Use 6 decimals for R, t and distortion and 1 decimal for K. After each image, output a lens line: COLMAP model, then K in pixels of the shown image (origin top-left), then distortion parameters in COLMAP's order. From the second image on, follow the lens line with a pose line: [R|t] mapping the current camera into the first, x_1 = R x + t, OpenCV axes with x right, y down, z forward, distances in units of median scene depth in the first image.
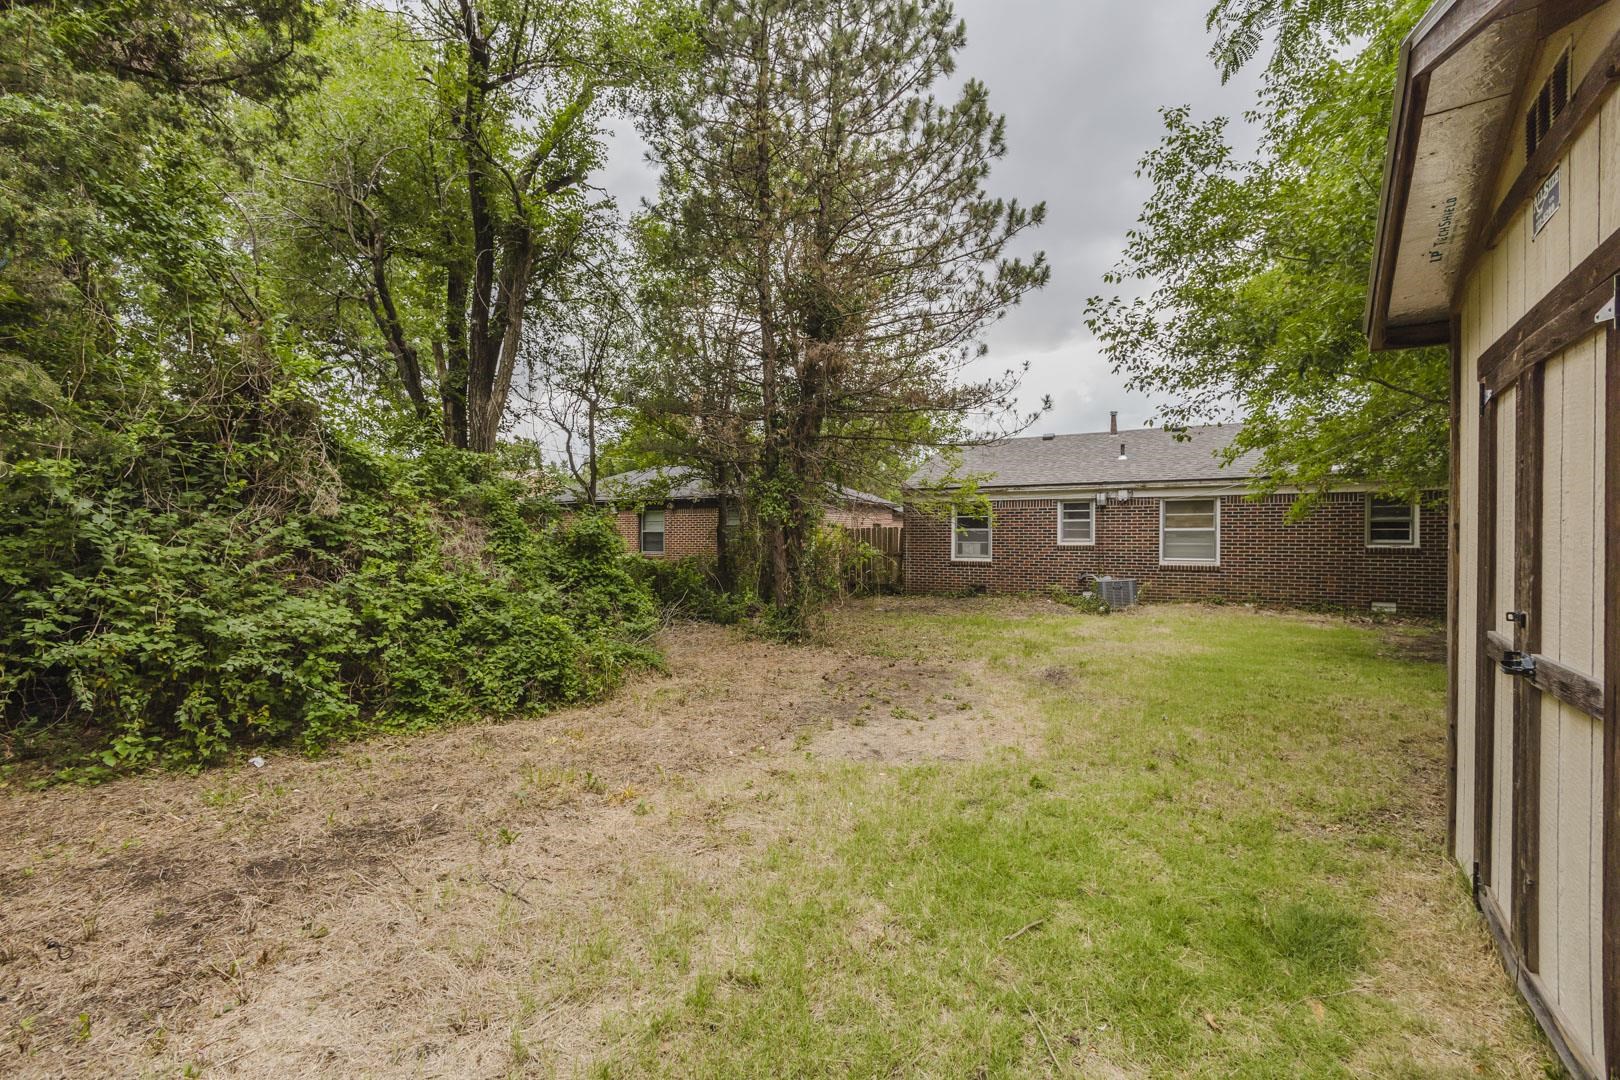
lens RADIAL K [[689.0, 0, 810.8], [0, 689.0, 542.7], [0, 0, 1]] dist [-0.007426, 0.000679]
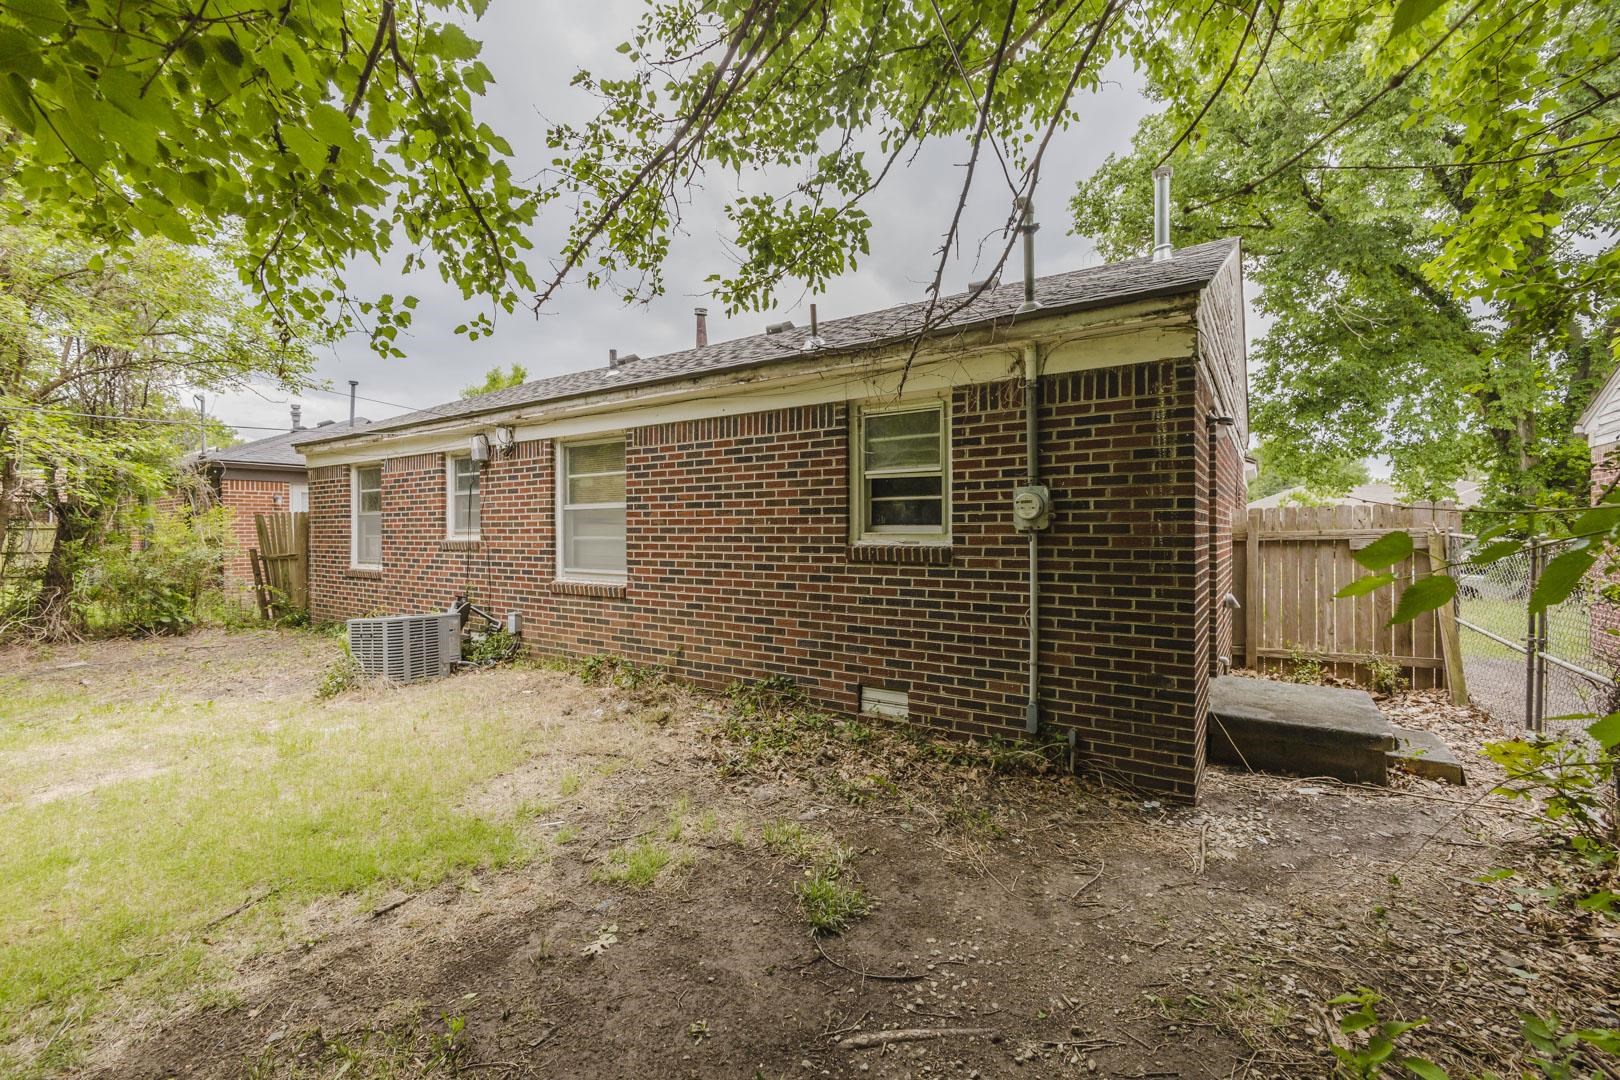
lens RADIAL K [[689.0, 0, 811.3], [0, 689.0, 539.2], [0, 0, 1]] dist [-0.007426, 0.000679]
pose [[0.997487, -0.000133, -0.070852, 0.733273], [-0.000058, 0.999996, -0.002690, 0.003883], [0.070852, 0.002688, 0.997483, 0.549259]]
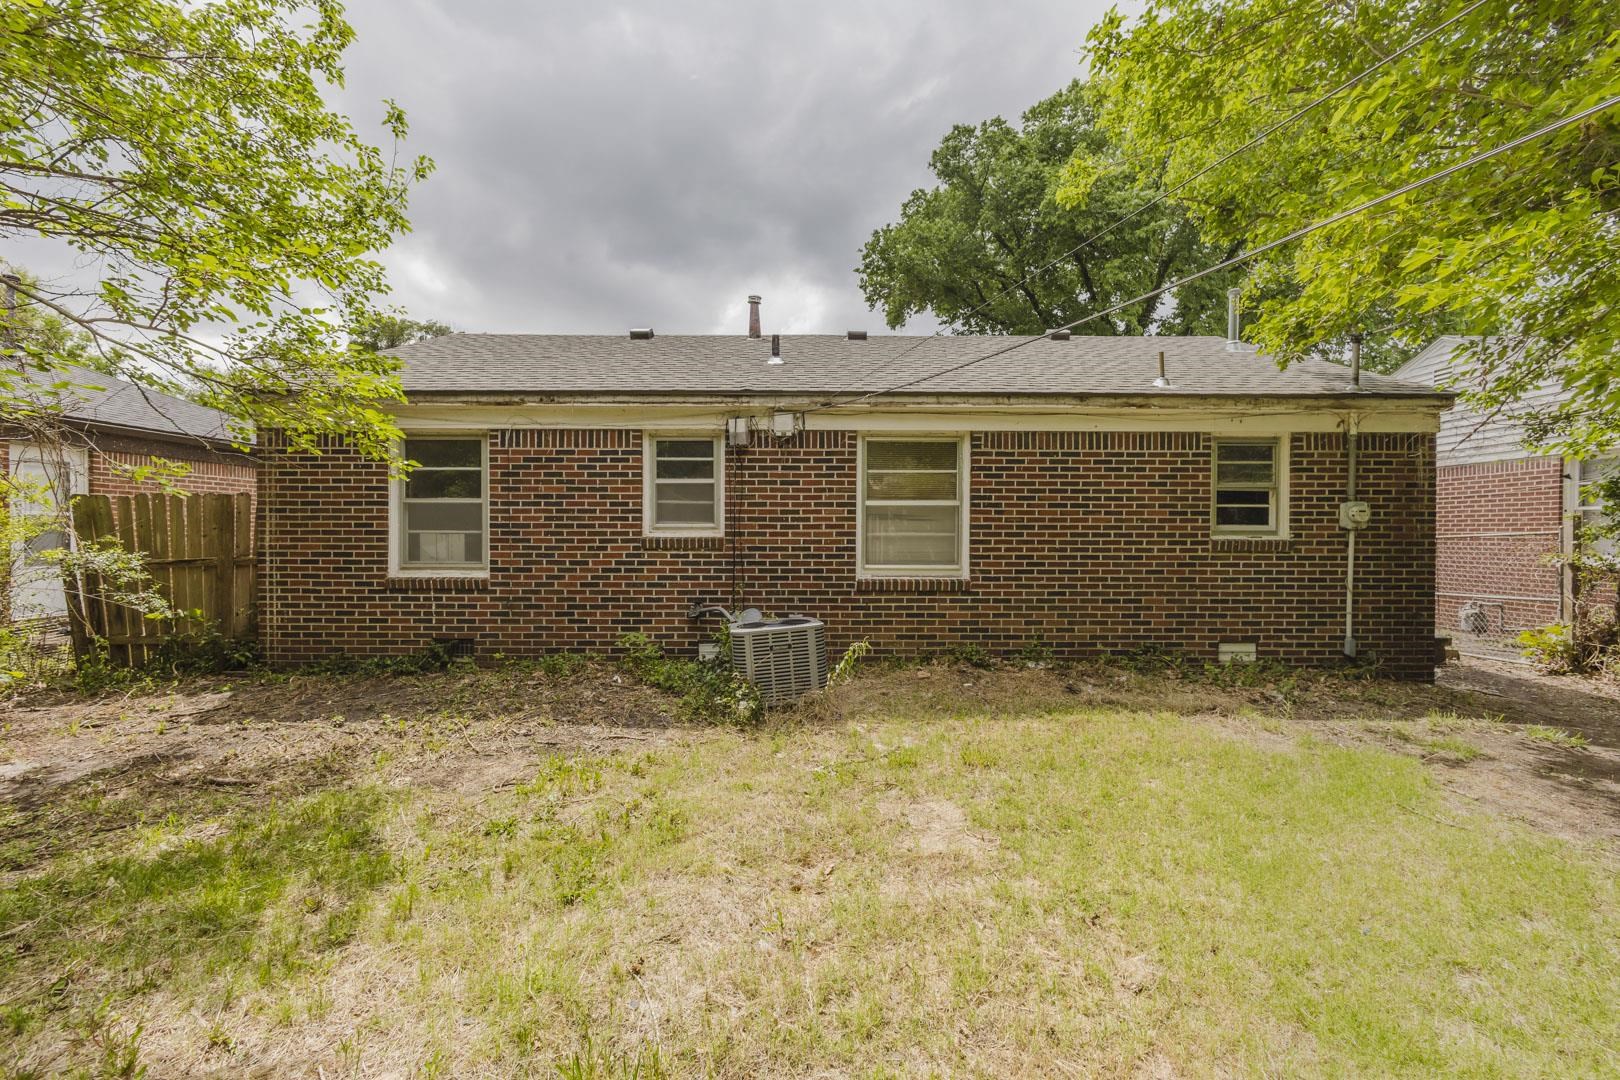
lens RADIAL K [[689.0, 0, 813.2], [0, 689.0, 531.2], [0, 0, 1]] dist [-0.007426, 0.000679]
pose [[0.865895, -0.001192, 0.500224, 0.257385], [0.002477, 0.999995, -0.001906, 0.000703], [-0.500220, 0.002890, 0.865894, 0.628962]]
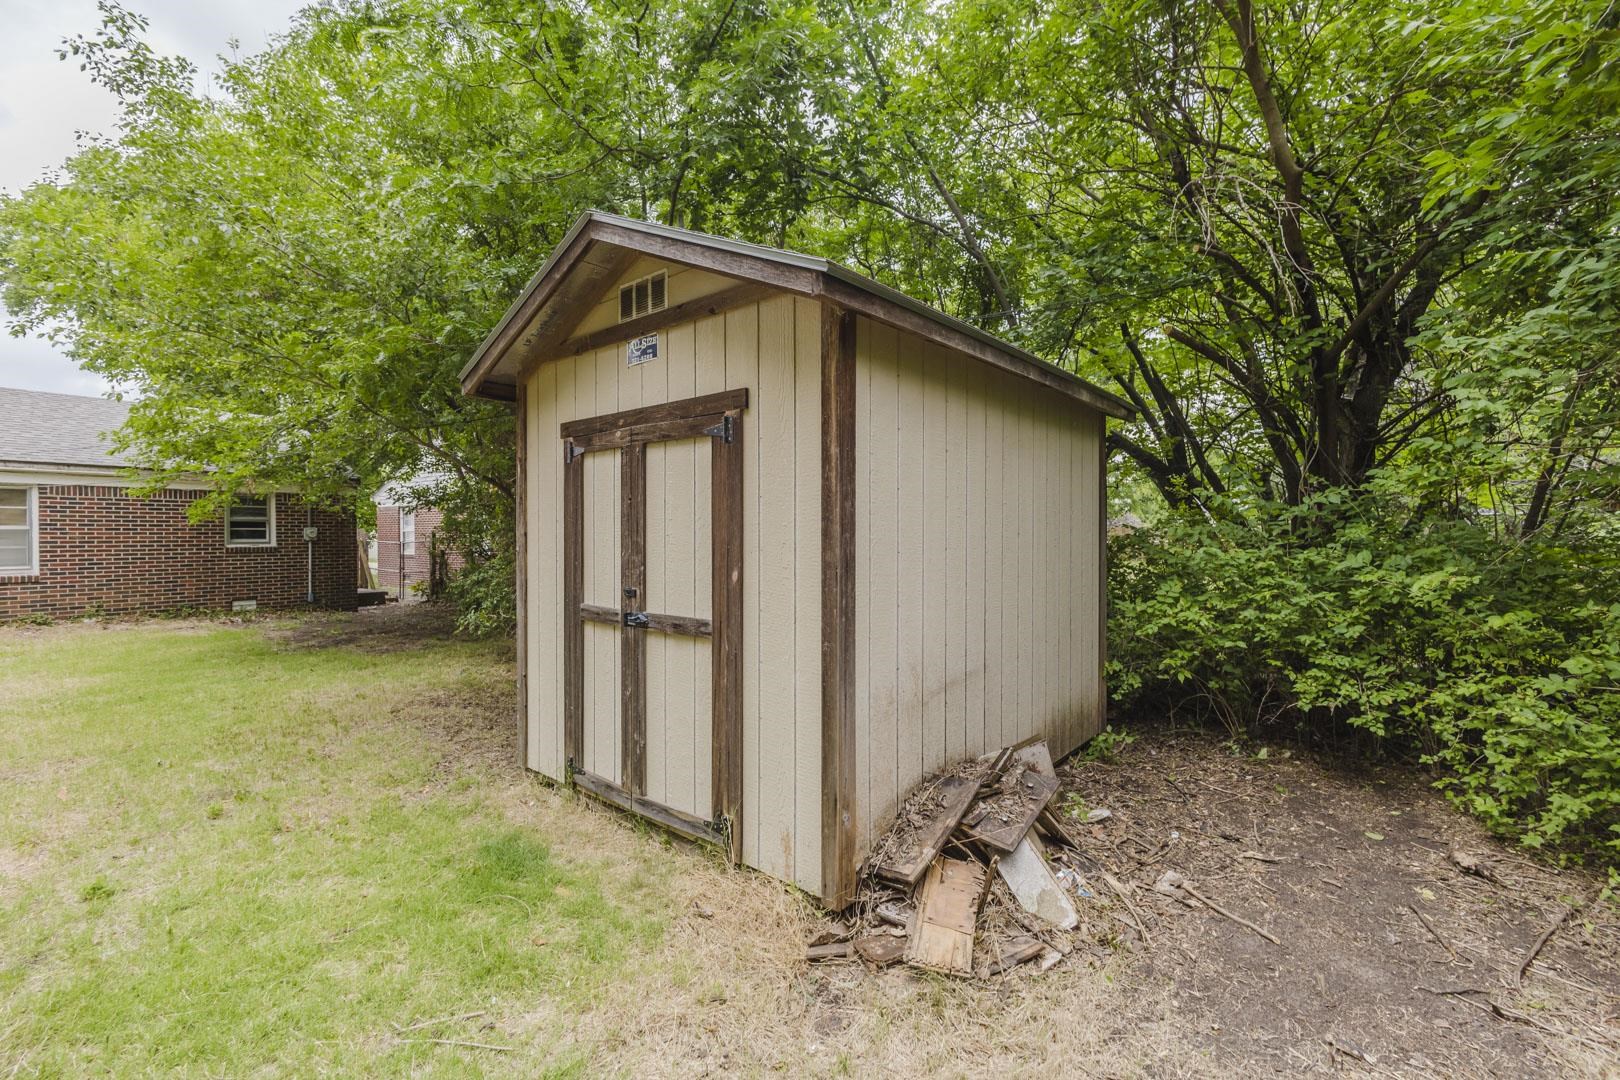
lens RADIAL K [[689.0, 0, 809.2], [0, 689.0, 537.1], [0, 0, 1]] dist [-0.007426, 0.000679]
pose [[0.094403, -0.006970, 0.995510, -0.089146], [0.010469, 0.999927, 0.006008, -0.004379], [-0.995479, 0.009855, 0.094469, 0.059069]]
